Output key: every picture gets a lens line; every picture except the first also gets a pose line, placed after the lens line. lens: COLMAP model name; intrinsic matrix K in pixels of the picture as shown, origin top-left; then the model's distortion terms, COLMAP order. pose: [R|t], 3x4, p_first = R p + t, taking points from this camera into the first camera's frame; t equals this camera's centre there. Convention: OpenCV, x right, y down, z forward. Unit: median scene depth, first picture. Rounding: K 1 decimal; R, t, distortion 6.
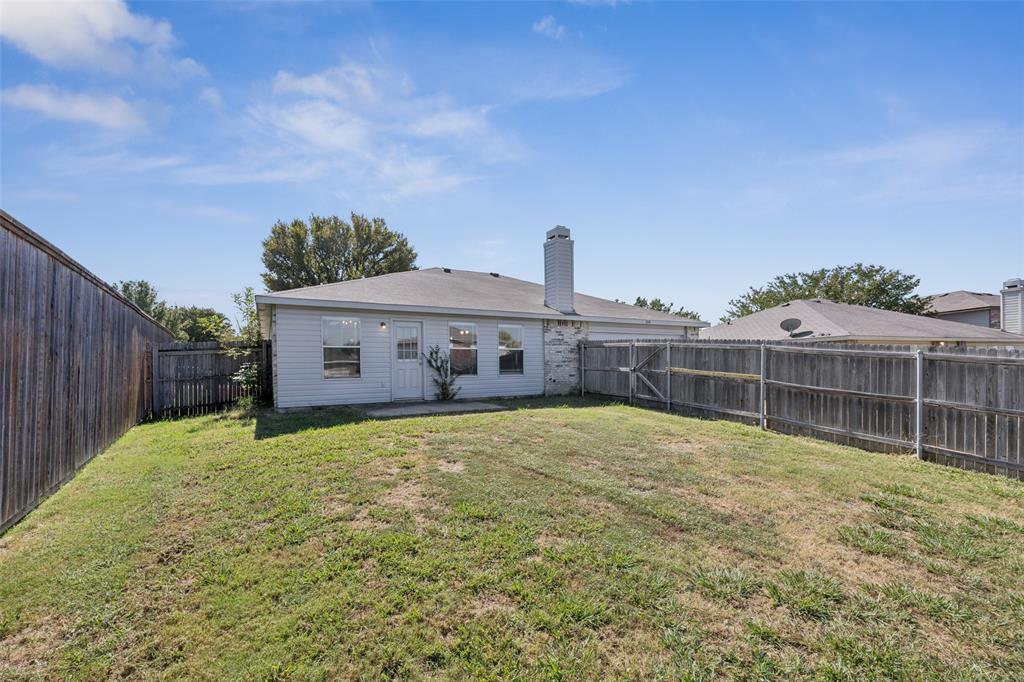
lens RADIAL K [[392.1, 0, 515.6], [0, 392.1, 361.2], [0, 0, 1]] dist [0.003317, -0.000083]
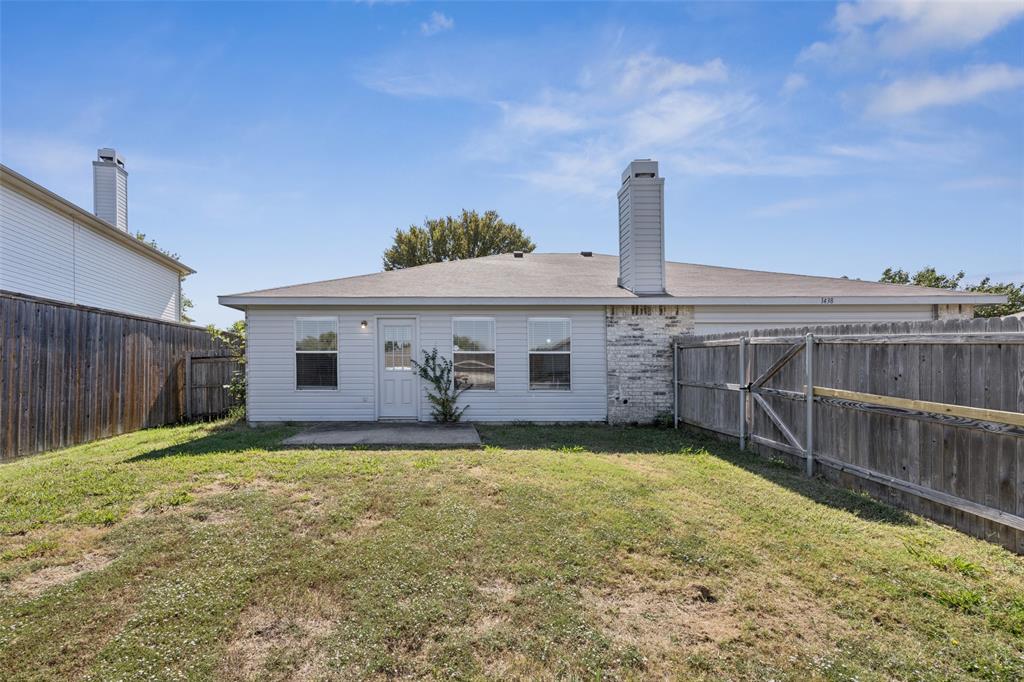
lens RADIAL K [[428.0, 0, 478.4], [0, 428.0, 362.3], [0, 0, 1]] dist [0.002324, 0.000332]
pose [[0.879271, -0.002195, -0.476316, 0.238858], [-0.003992, 0.999920, -0.011978, -0.004572], [0.476304, 0.012433, 0.879193, 0.293571]]
